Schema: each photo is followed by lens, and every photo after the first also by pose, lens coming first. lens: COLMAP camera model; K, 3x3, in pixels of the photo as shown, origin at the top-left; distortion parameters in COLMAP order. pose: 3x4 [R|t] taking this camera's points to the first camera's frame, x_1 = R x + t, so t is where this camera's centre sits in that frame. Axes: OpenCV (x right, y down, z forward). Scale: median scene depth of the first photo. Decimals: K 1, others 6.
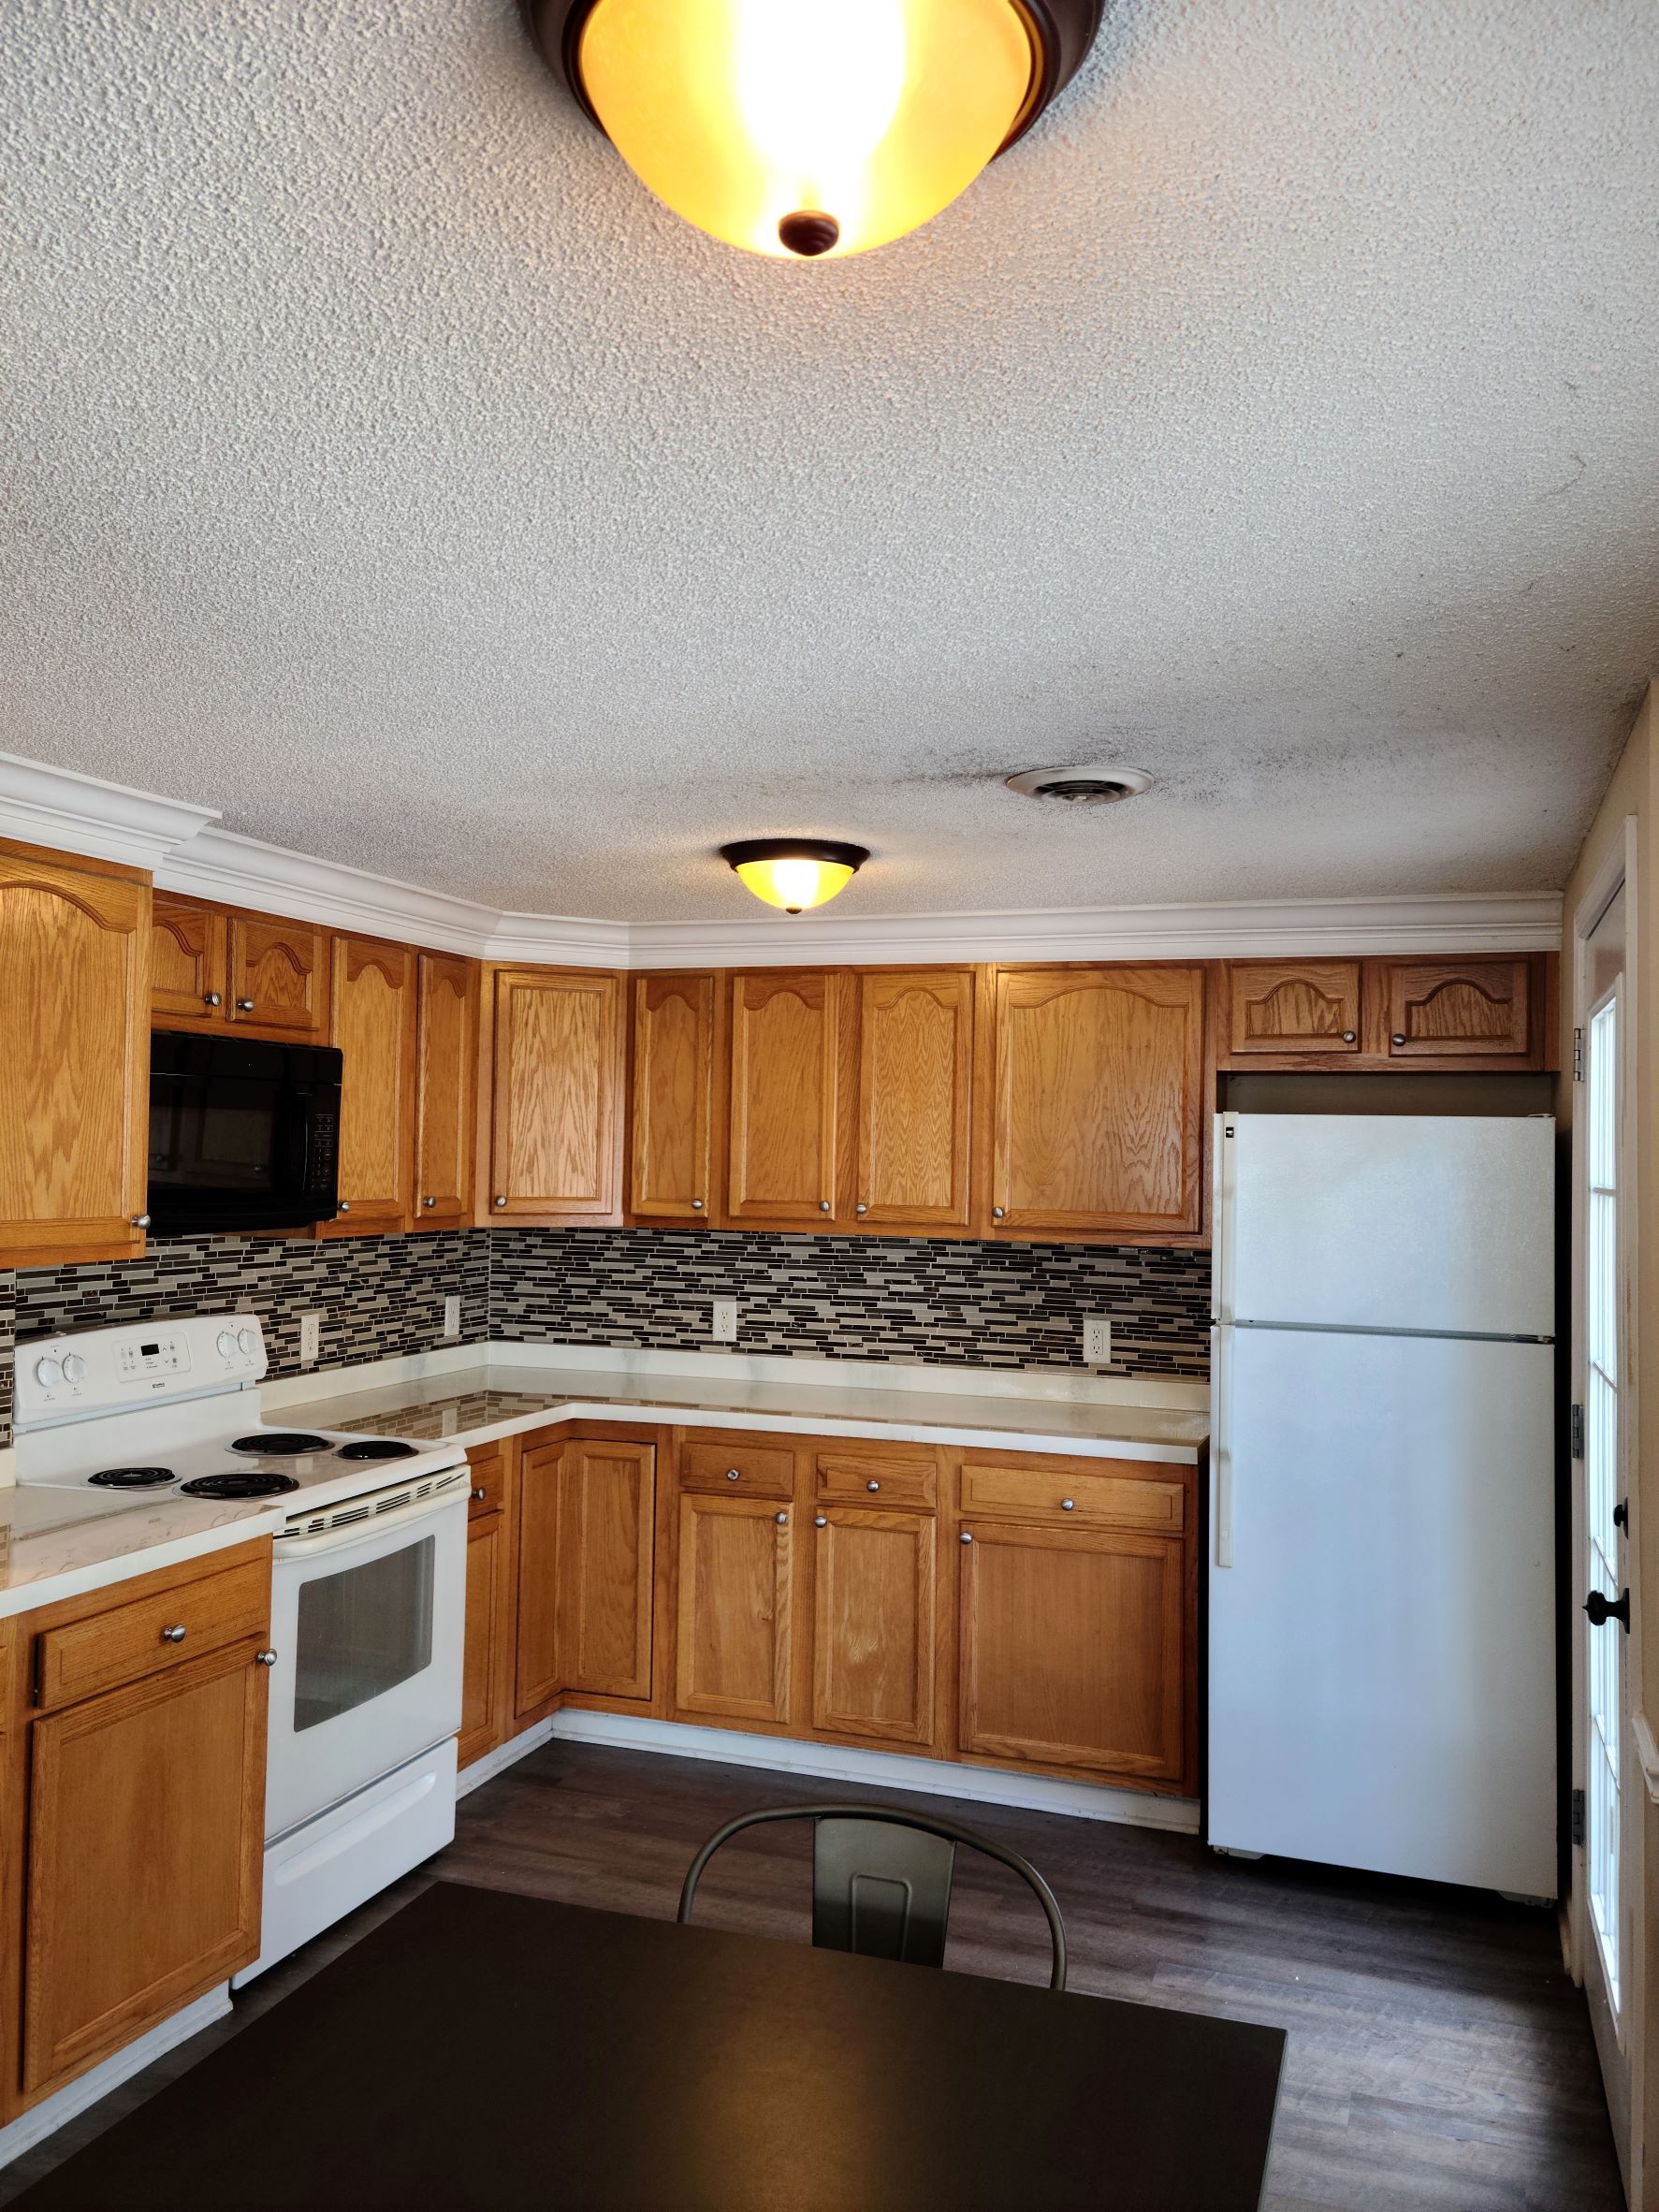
lens RADIAL K [[1736.7, 0, 819.3], [0, 1736.7, 1125.1], [0, 0, 1]] dist [0.098741, -0.123110]
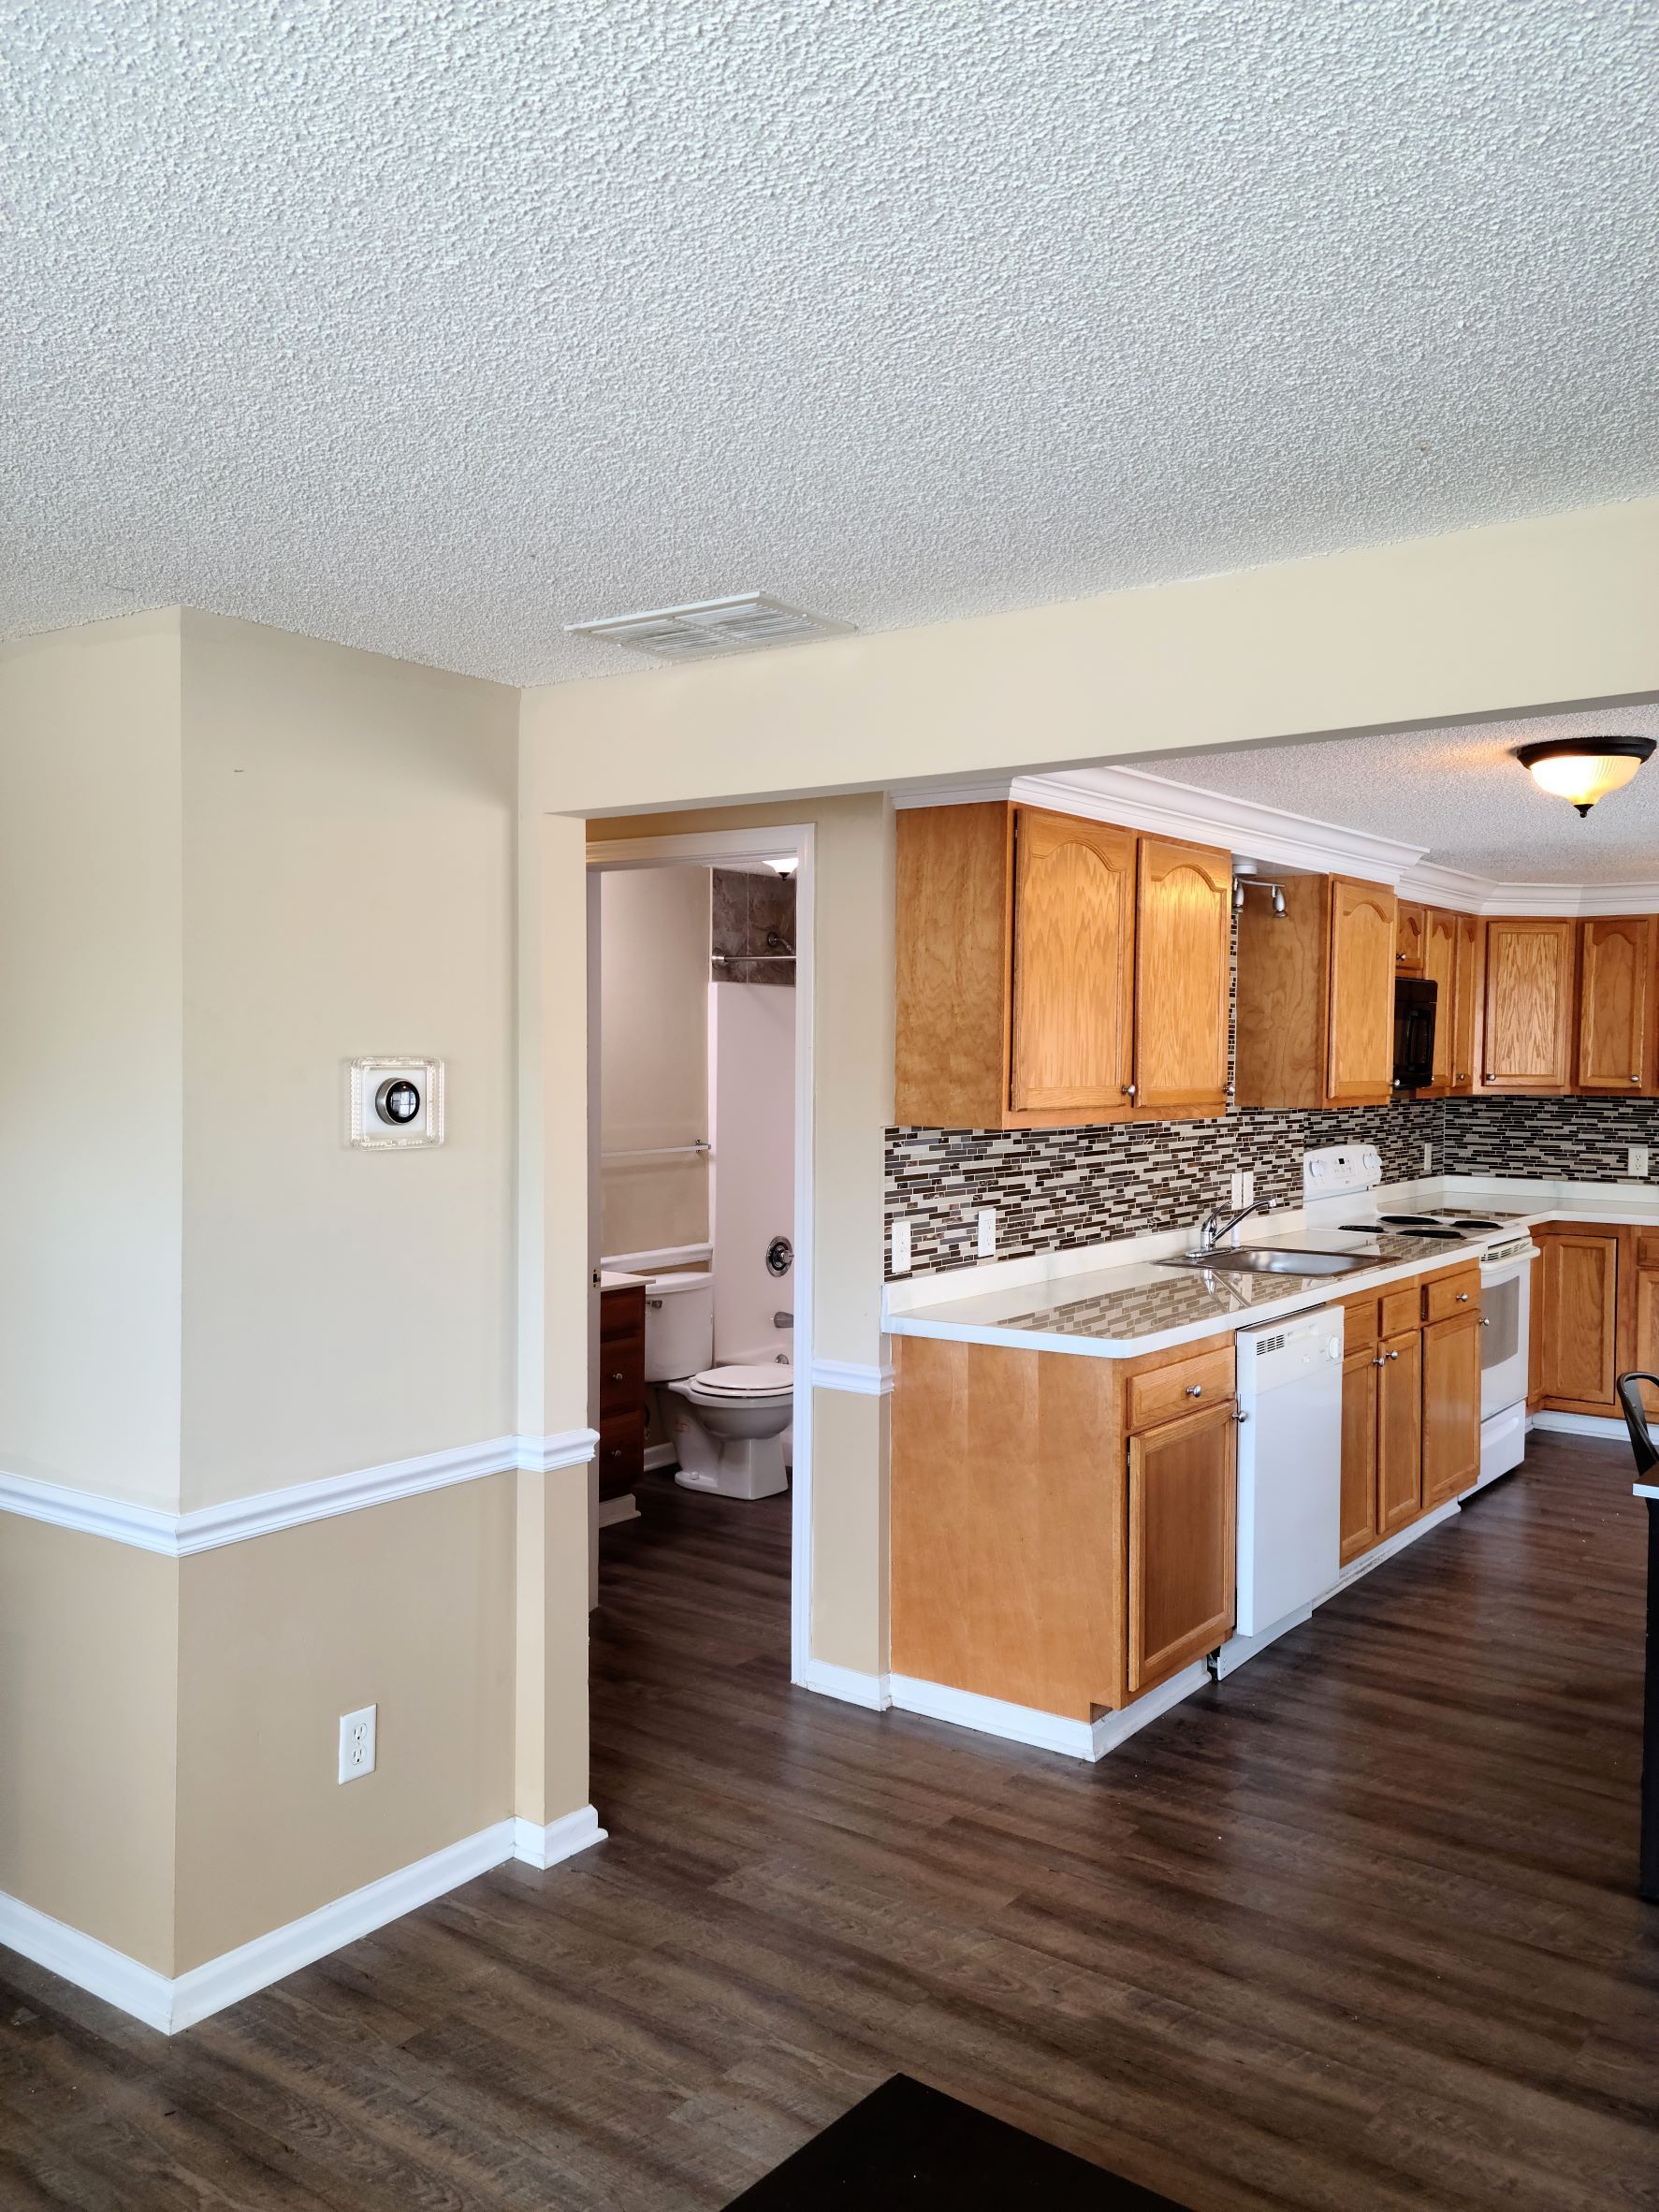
lens RADIAL K [[1736.7, 0, 819.3], [0, 1736.7, 1125.1], [0, 0, 1]] dist [0.098741, -0.123110]
pose [[0.954904, 0.004606, -0.296880, -0.291408], [0.012814, 0.998309, 0.056702, -0.008322], [0.296639, -0.057949, 0.953230, -0.625131]]
